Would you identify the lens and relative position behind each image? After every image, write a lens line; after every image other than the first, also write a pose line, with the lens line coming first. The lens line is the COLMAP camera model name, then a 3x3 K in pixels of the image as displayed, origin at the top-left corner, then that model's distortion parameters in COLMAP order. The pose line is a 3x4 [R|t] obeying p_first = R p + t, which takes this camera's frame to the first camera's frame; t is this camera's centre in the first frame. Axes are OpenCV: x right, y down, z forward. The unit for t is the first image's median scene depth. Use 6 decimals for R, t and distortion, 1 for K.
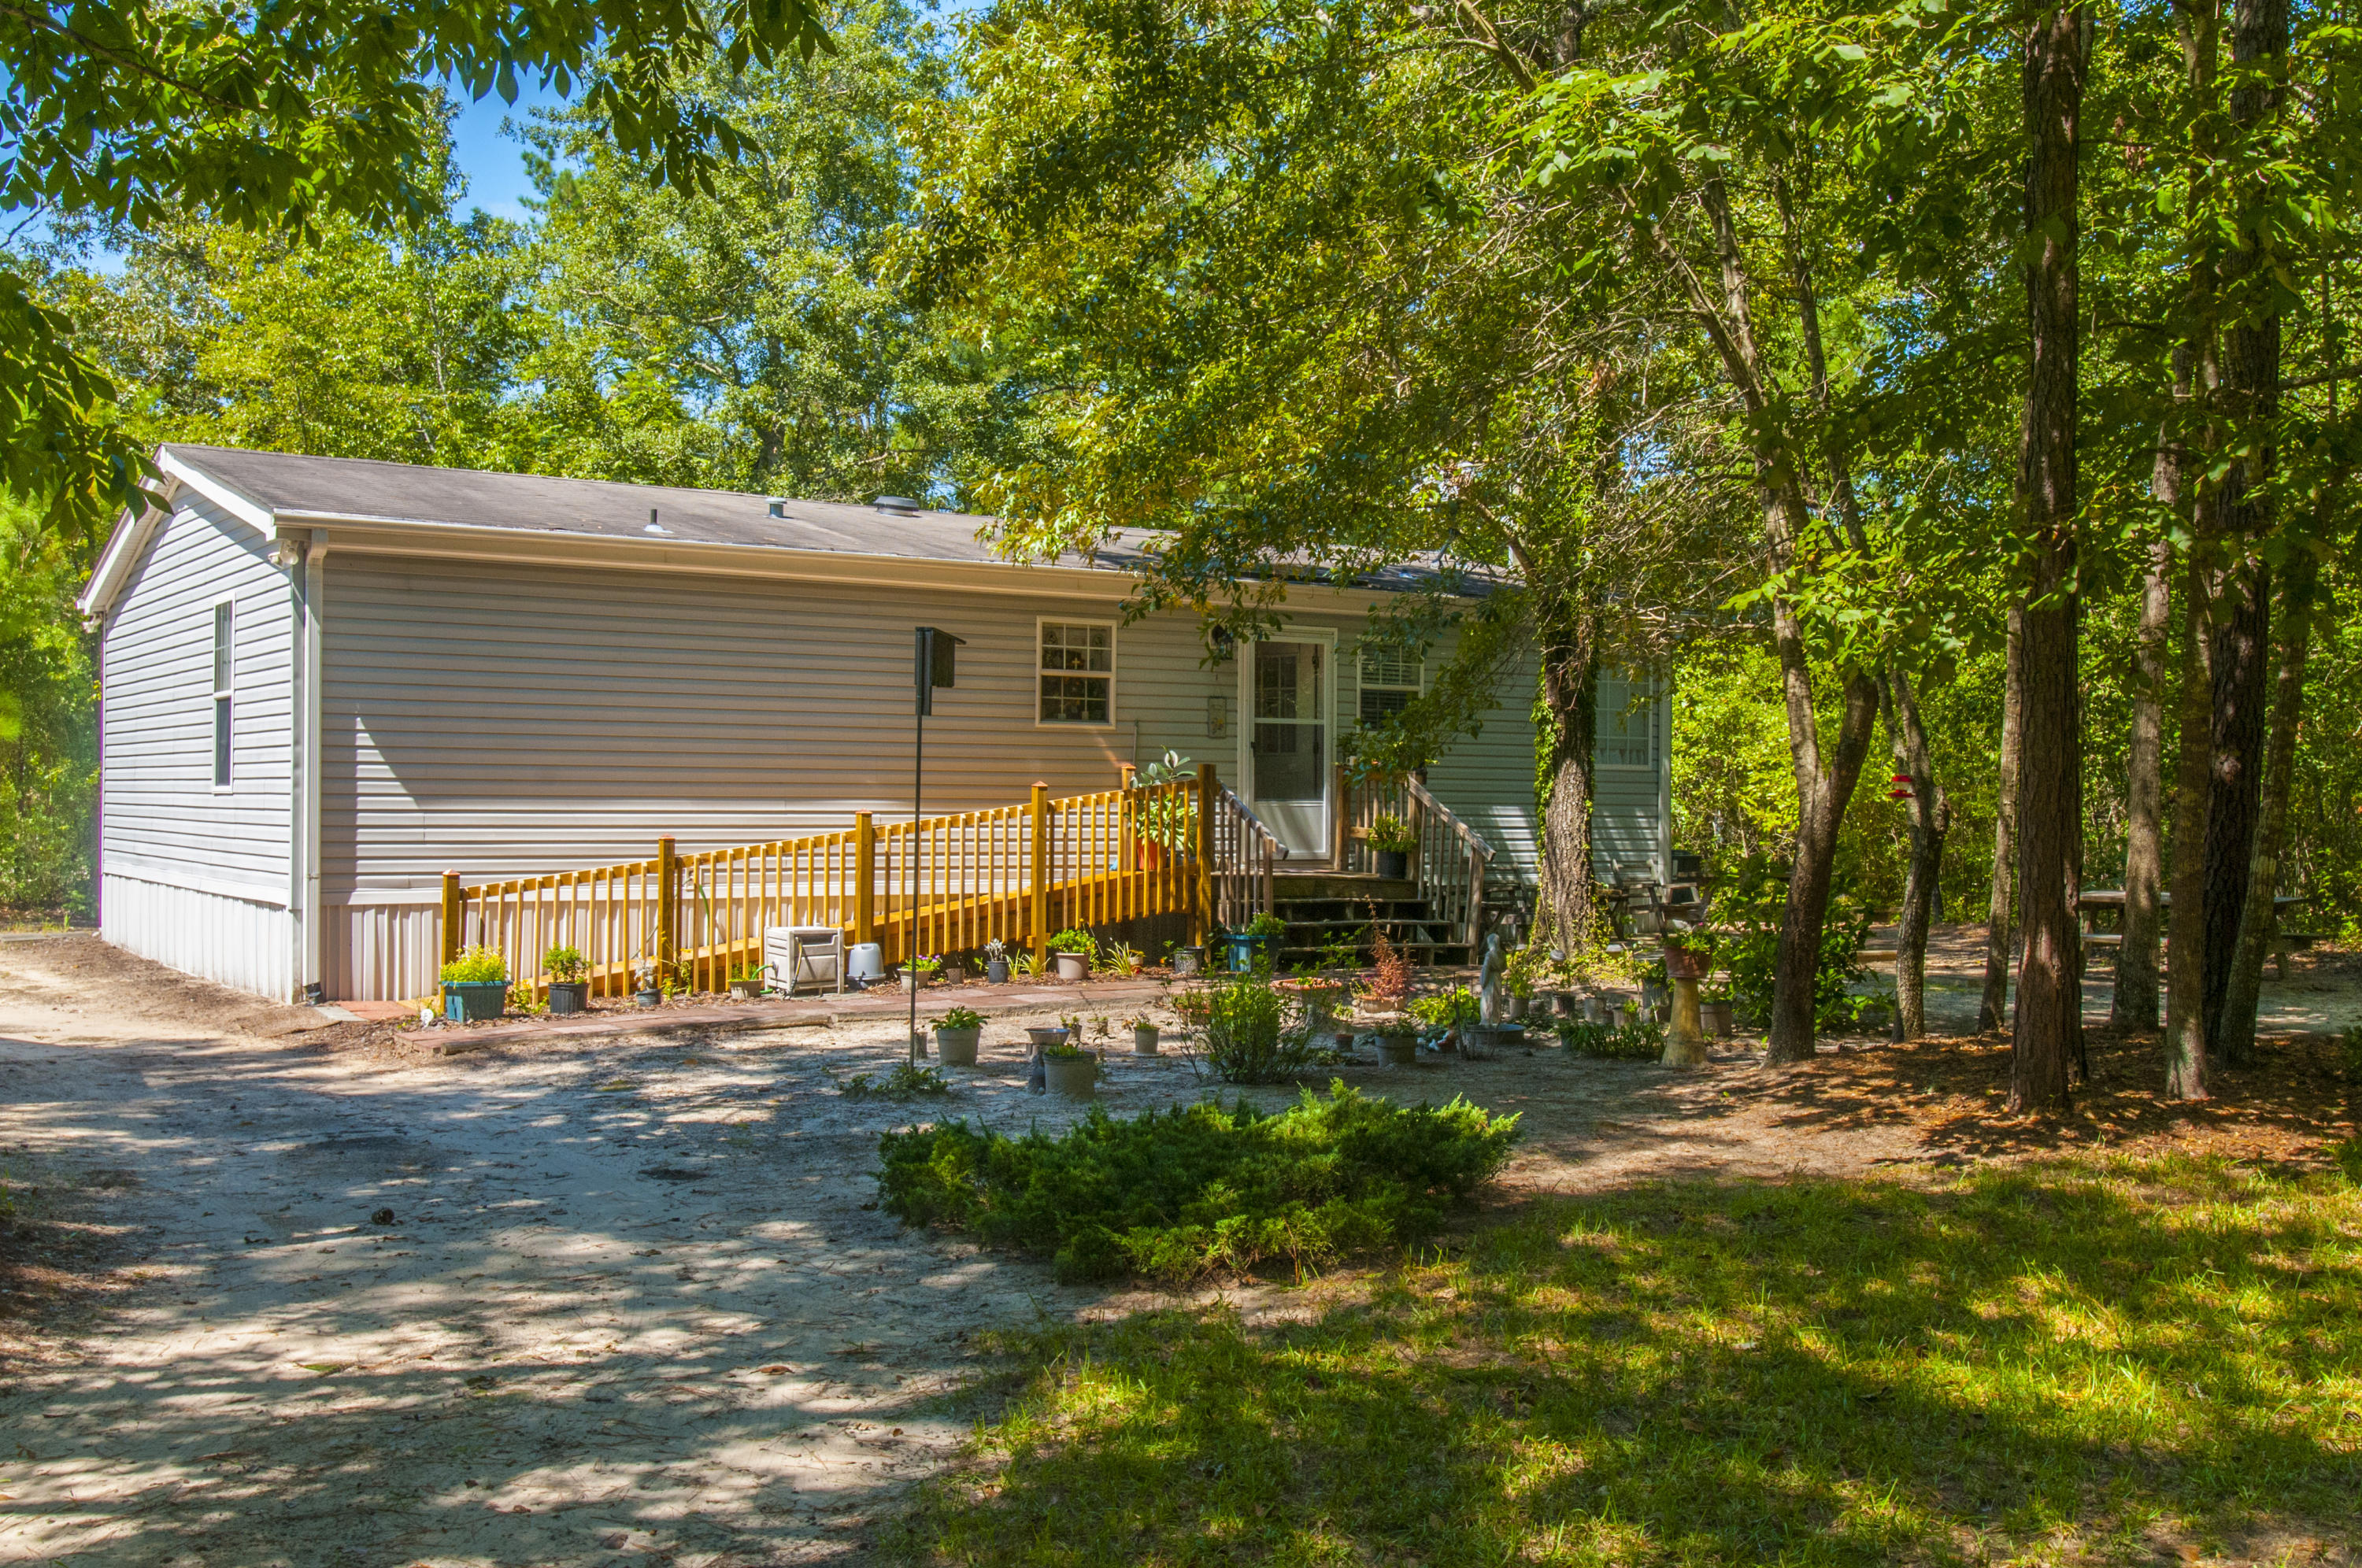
lens RADIAL K [[2301.9, 0, 1218.3], [0, 2301.9, 787.2], [0, 0, 1]] dist [0.011876, 0.000000]
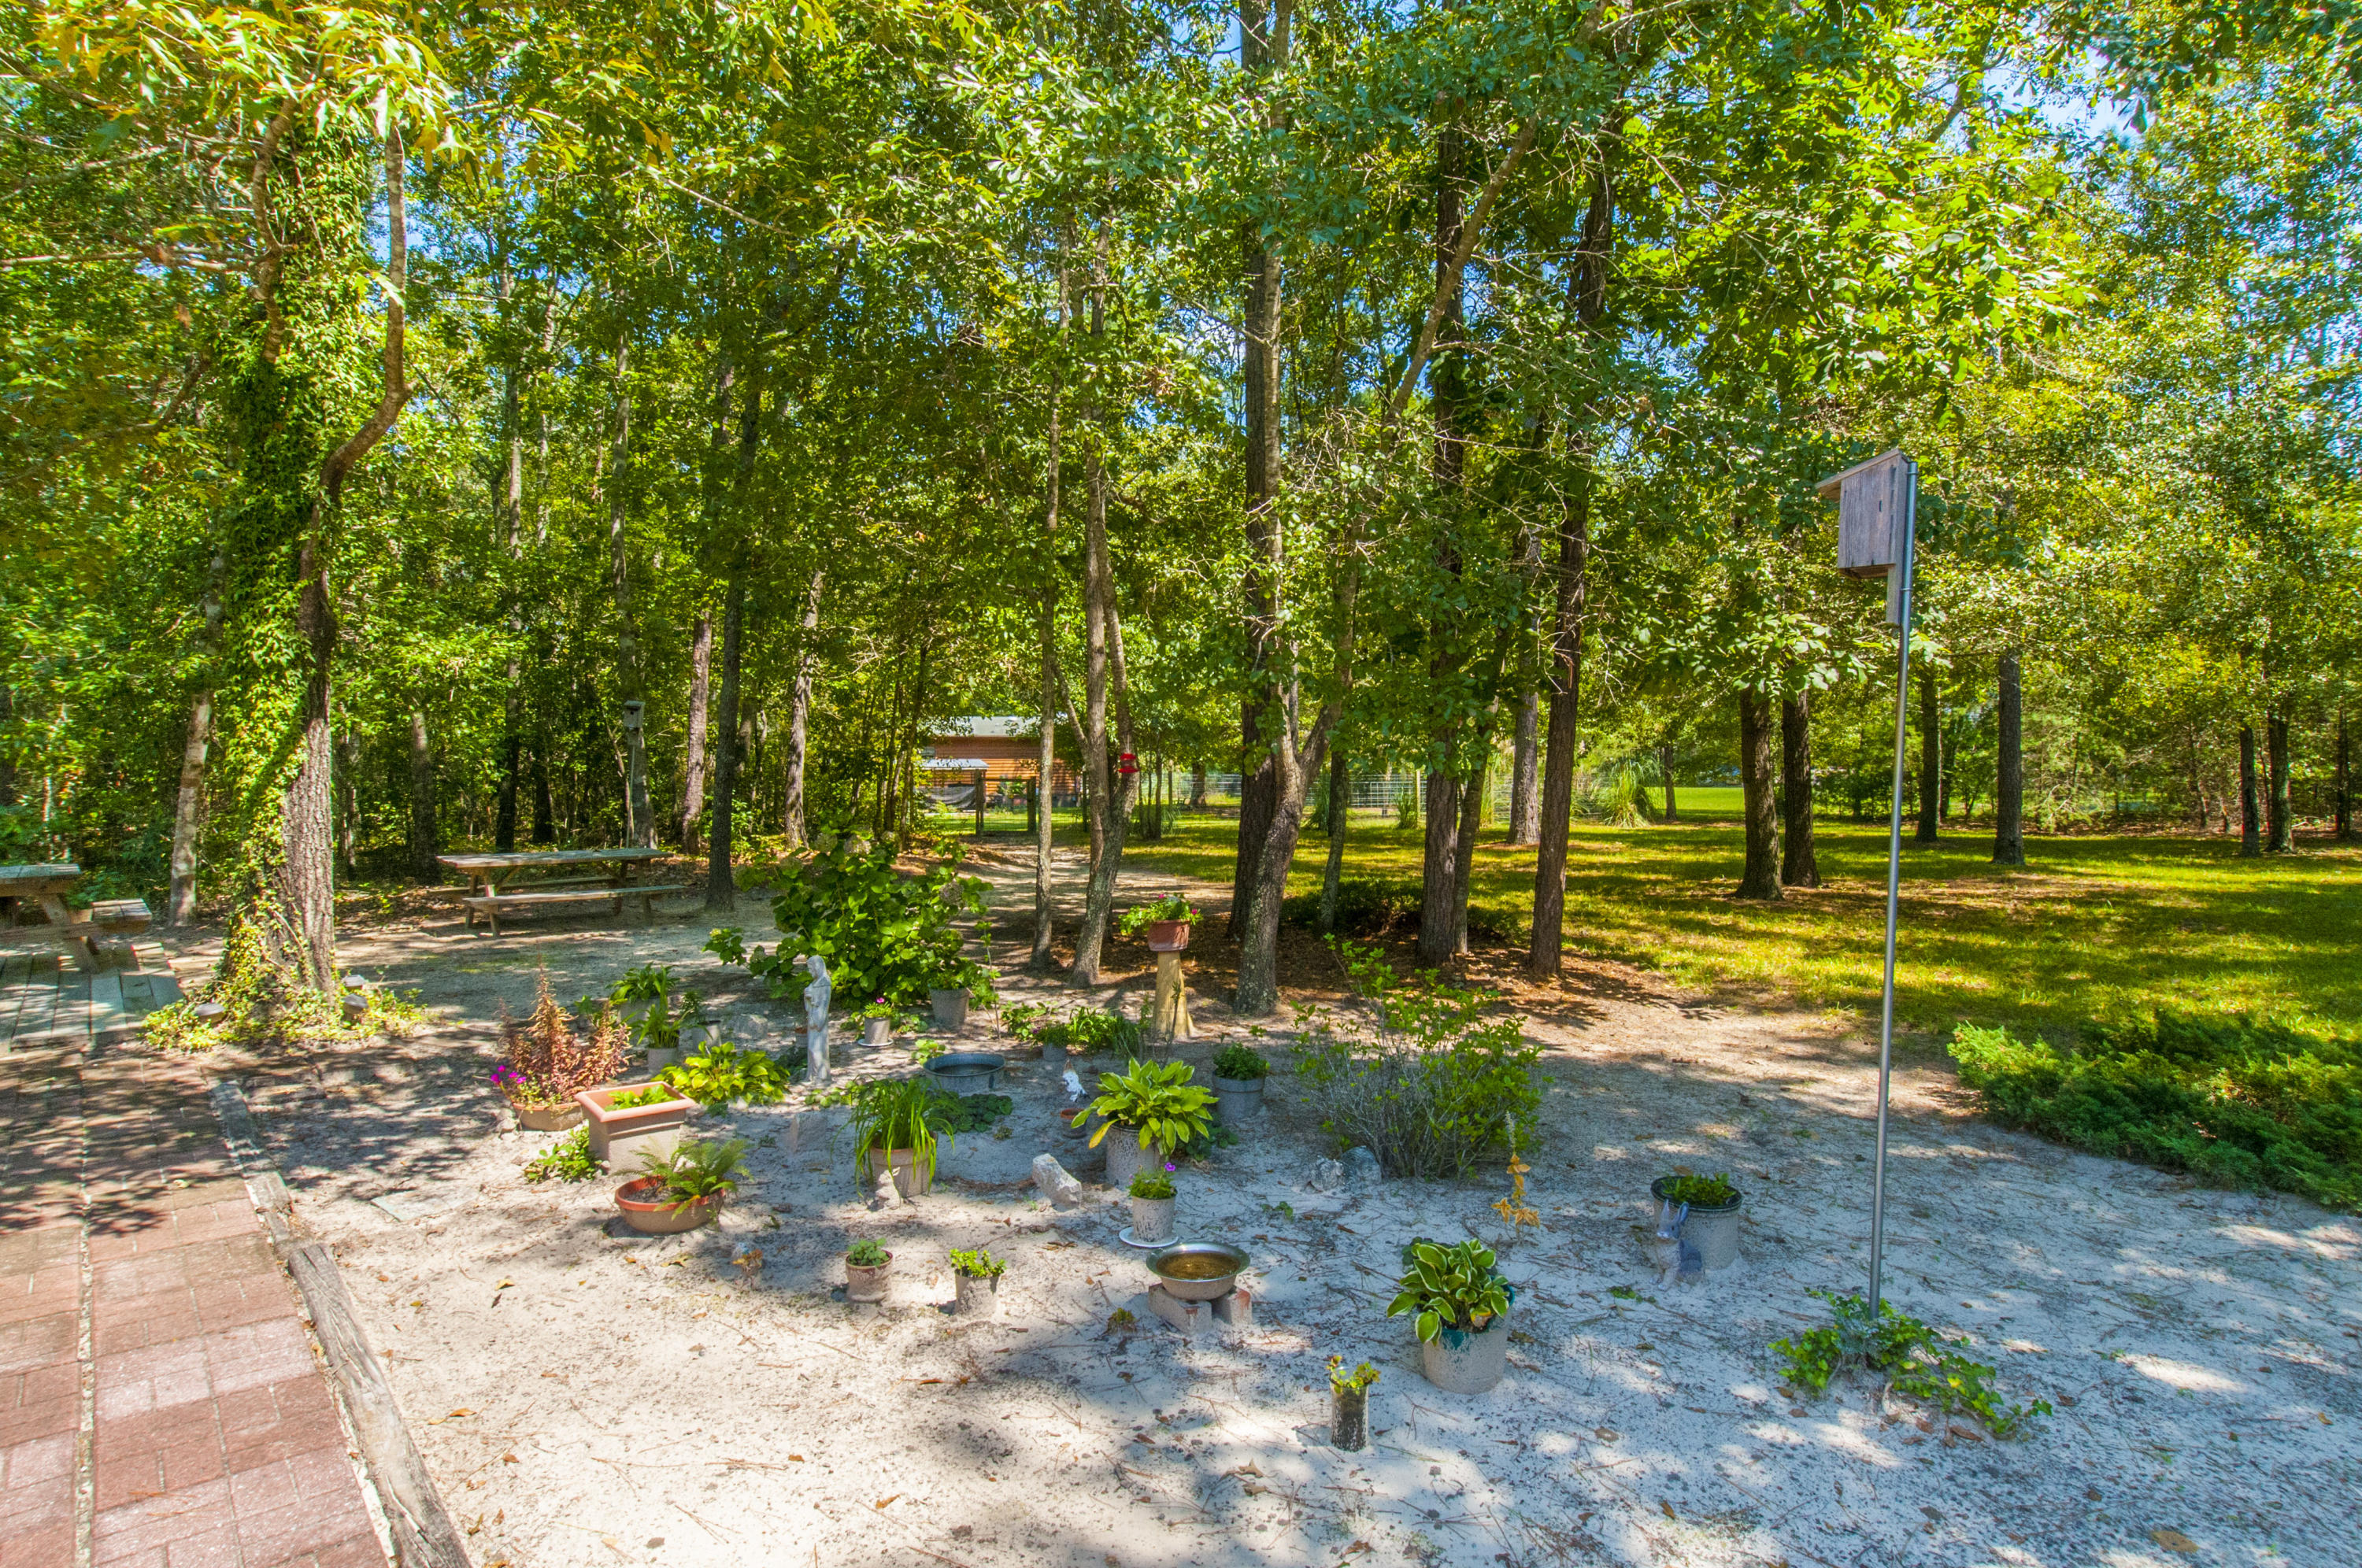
lens RADIAL K [[1220.1, 0, 1192.5], [0, 1220.1, 775.0], [0, 0, 1]] dist [0.015620, -0.012178]
pose [[-0.133837, -0.009514, 0.990958, -0.273373], [-0.003069, 0.999953, 0.009186, 0.000398], [-0.990999, -0.001812, -0.133860, 0.858311]]
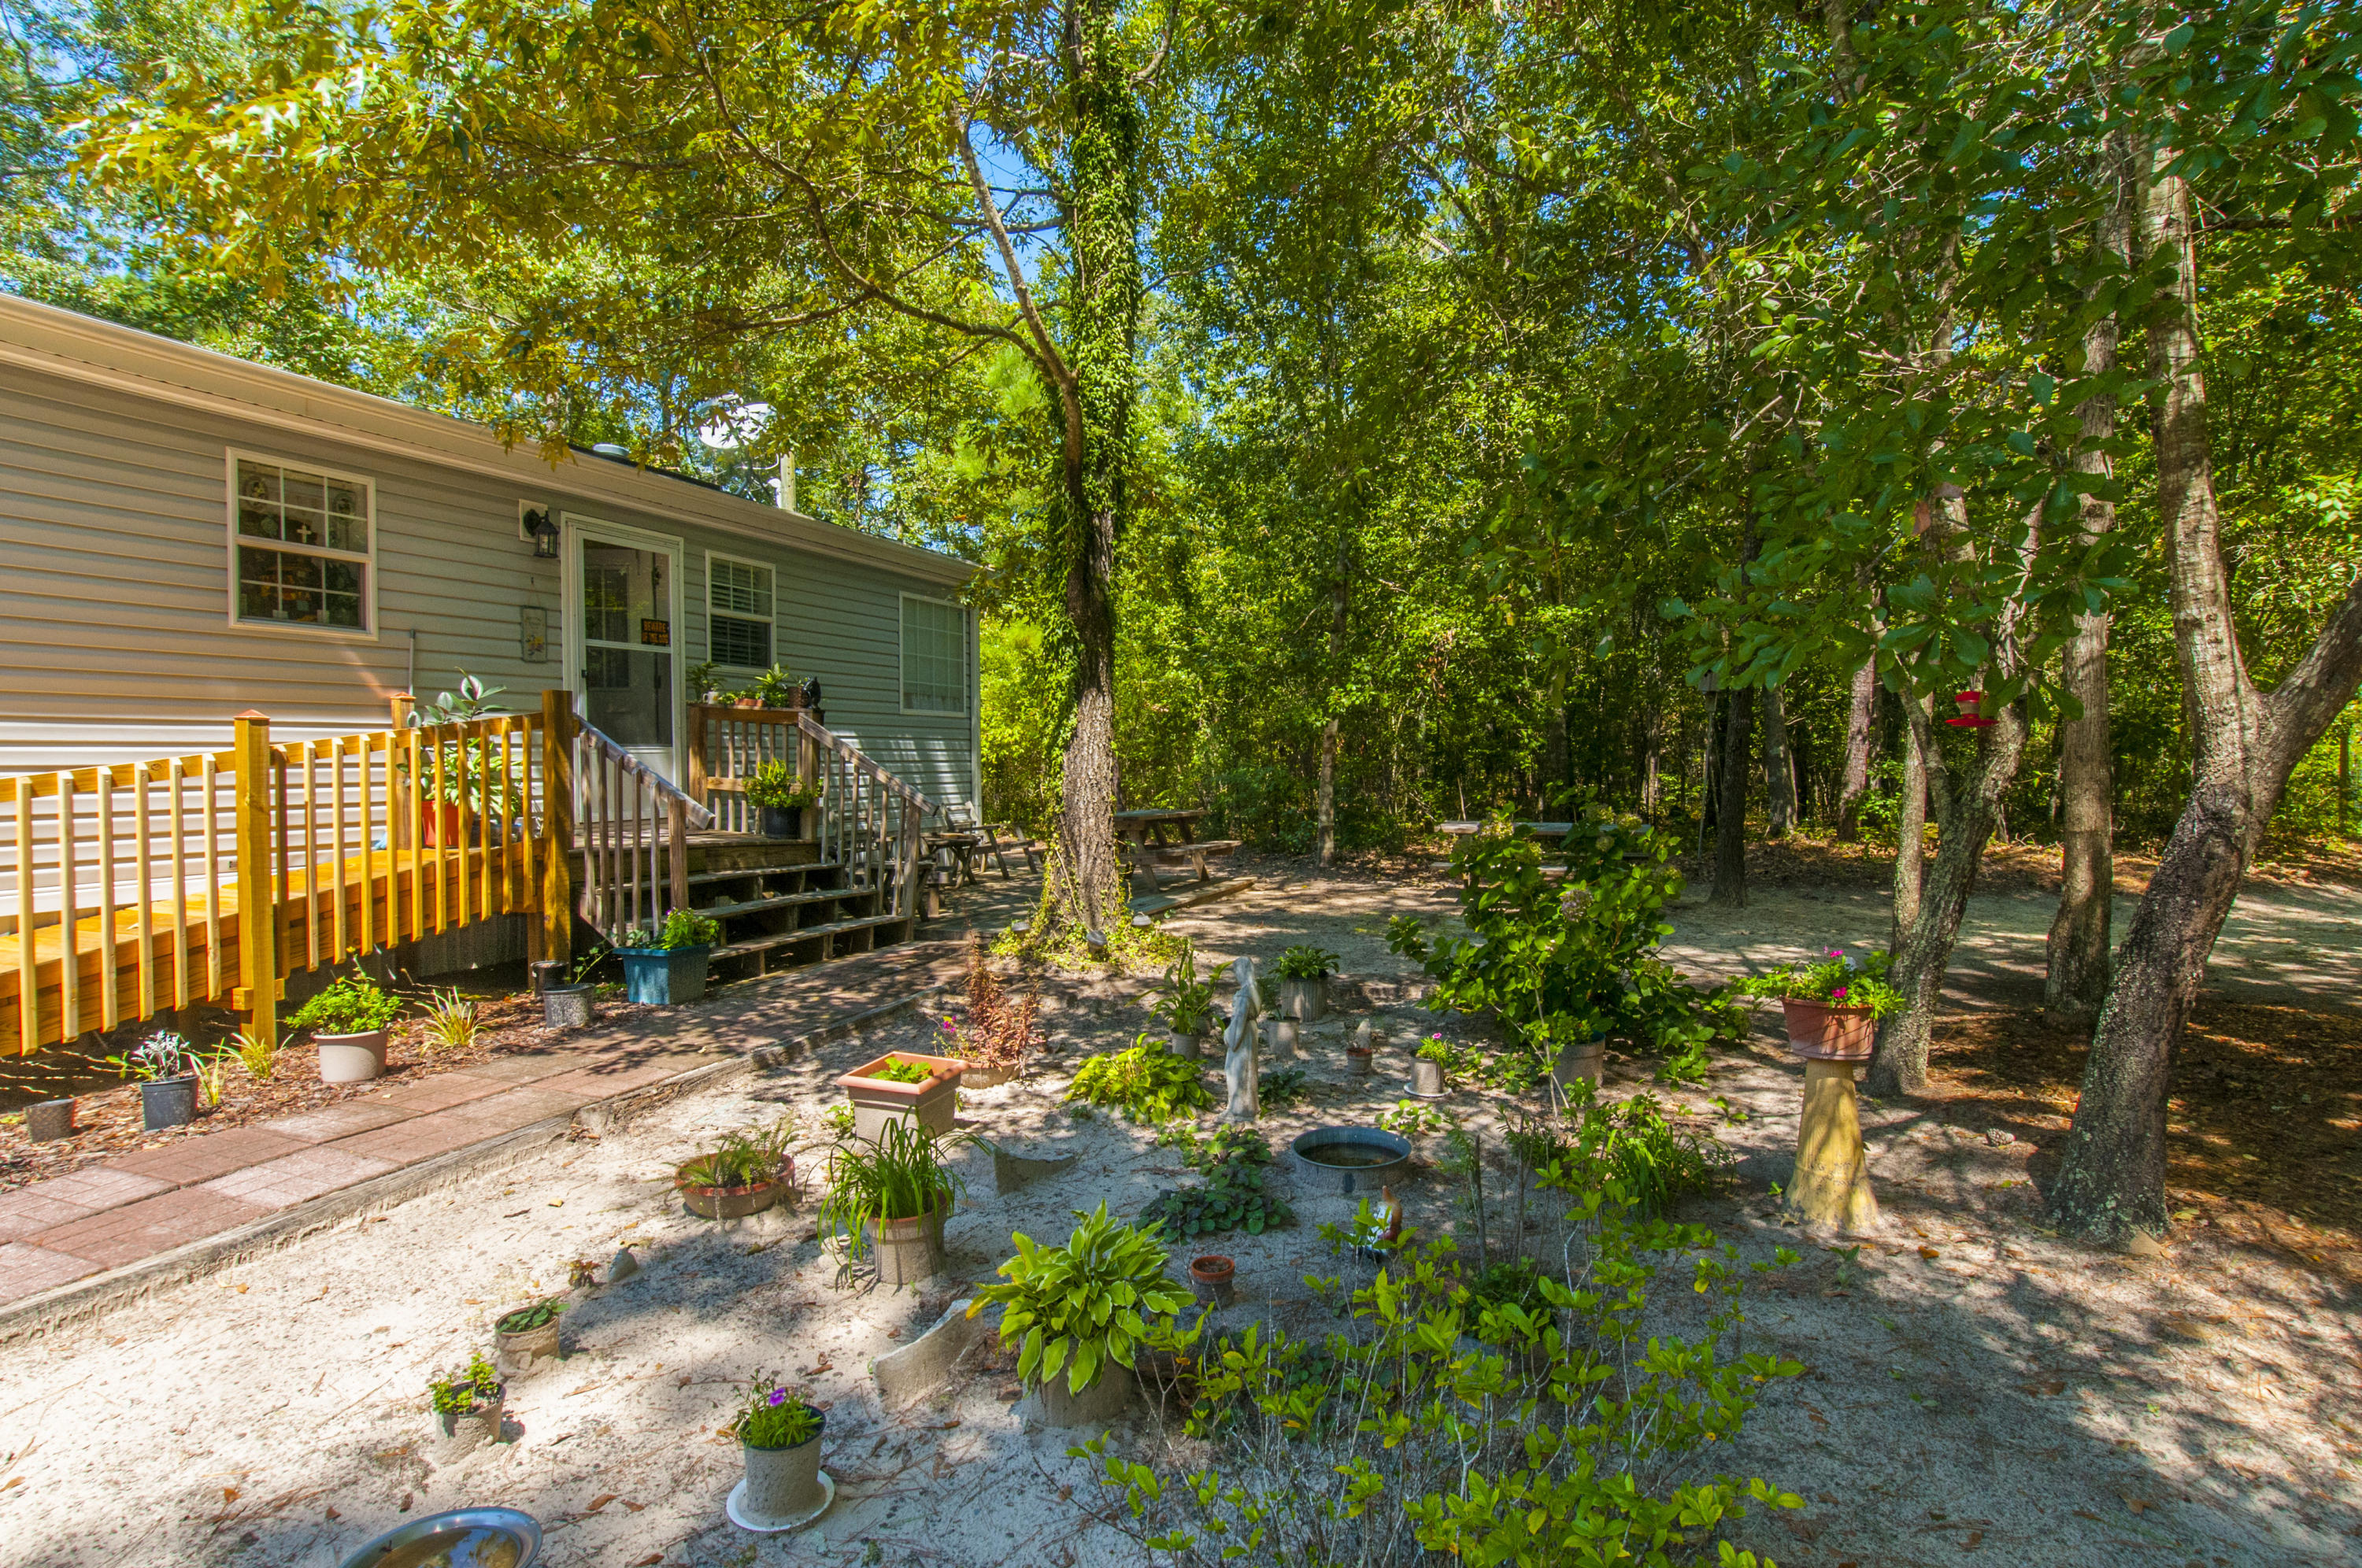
lens RADIAL K [[1220.1, 0, 1205.1], [0, 1220.1, 786.2], [0, 0, 1]] dist [0.015620, -0.012178]
pose [[0.816531, -0.024618, 0.576776, -0.066969], [0.004547, 0.999334, 0.036216, 0.006983], [-0.577284, -0.026949, 0.816099, 0.687056]]
